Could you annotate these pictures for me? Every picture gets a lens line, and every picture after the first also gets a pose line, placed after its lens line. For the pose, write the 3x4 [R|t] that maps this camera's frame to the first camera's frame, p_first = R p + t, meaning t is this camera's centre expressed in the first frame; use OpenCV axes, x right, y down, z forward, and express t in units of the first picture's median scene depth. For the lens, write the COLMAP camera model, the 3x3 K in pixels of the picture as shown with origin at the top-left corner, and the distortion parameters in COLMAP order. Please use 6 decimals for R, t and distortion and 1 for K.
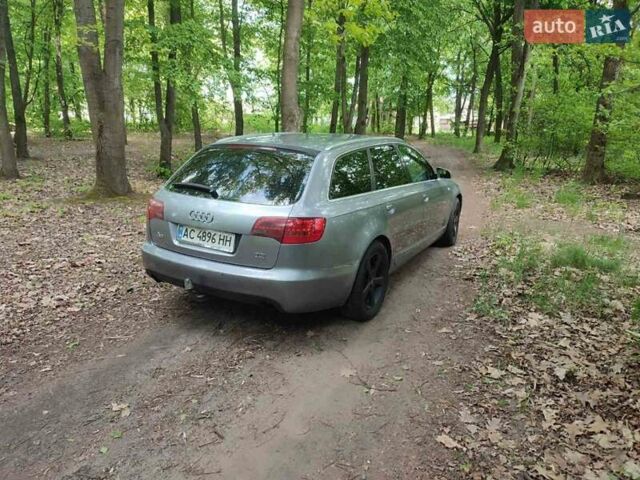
lens RADIAL K [[473.1, 0, 320.0], [0, 473.1, 240.0], [0, 0, 1]] dist [0.046488, -0.047677]
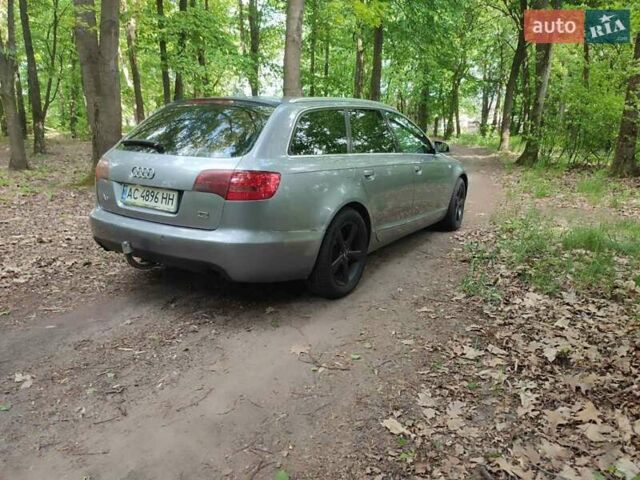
lens RADIAL K [[473.1, 0, 320.0], [0, 473.1, 240.0], [0, 0, 1]] dist [0.046488, -0.047677]
pose [[0.998258, 0.010043, -0.058136, 0.129565], [-0.010838, 0.999852, -0.013384, 0.082711], [0.057993, 0.013991, 0.998219, 0.127796]]
